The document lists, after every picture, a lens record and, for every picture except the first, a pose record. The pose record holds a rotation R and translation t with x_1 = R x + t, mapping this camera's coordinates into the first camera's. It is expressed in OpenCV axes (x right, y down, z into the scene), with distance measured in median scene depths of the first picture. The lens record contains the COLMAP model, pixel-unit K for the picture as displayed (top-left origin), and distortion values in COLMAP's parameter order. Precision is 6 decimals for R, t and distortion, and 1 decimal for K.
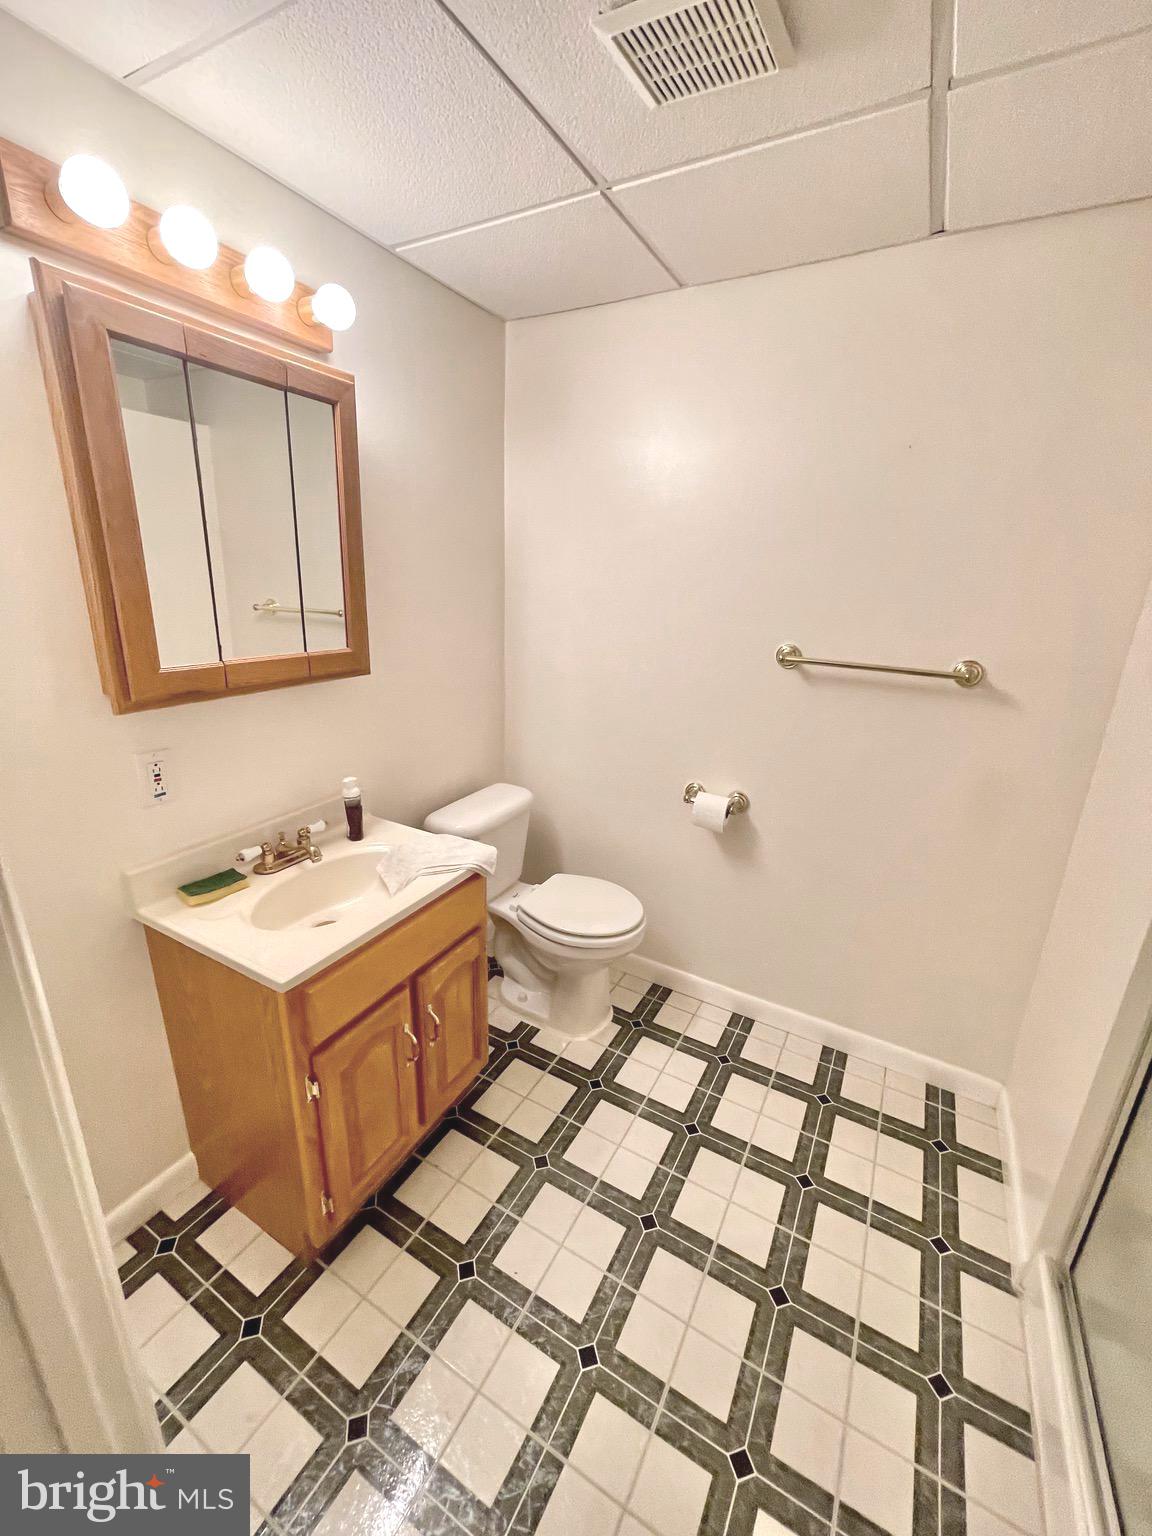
lens RADIAL K [[617.1, 0, 579.2], [0, 617.1, 763.7], [0, 0, 1]] dist [0.000364, -0.000059]
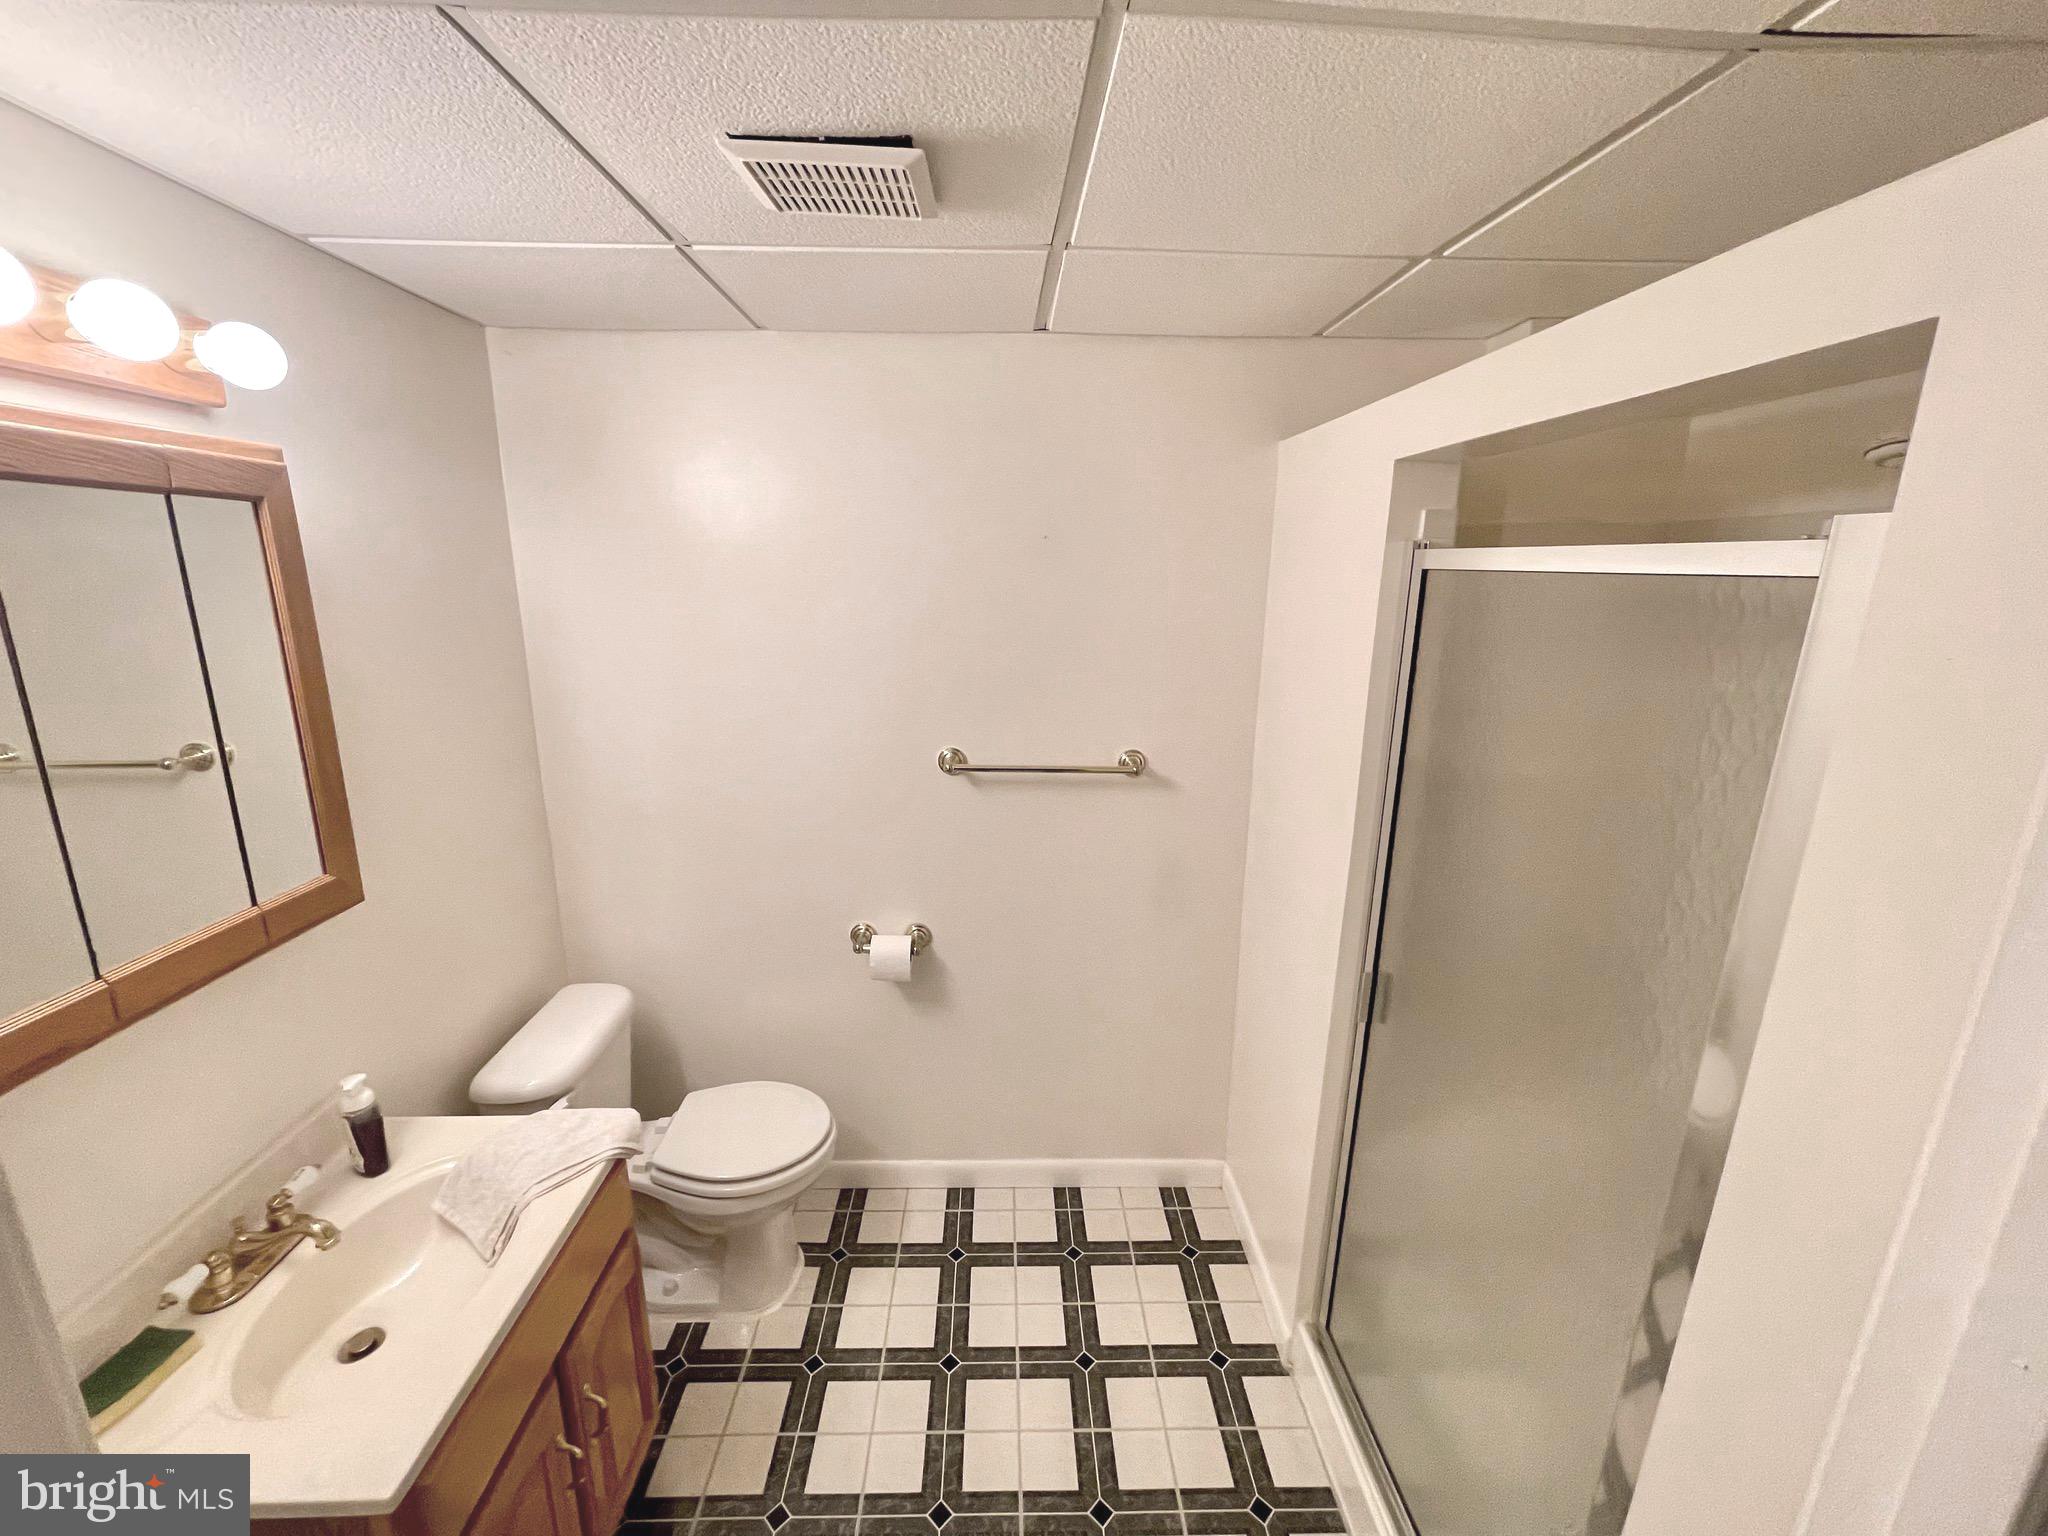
lens RADIAL K [[822.9, 0, 1016.4], [0, 822.9, 770.4], [0, 0, 1]] dist [0.000364, -0.000059]
pose [[0.860670, -0.148439, 0.487045, -0.155389], [0.169555, 0.985520, 0.000737, -0.161067], [-0.480102, 0.081946, 0.873377, -0.043253]]
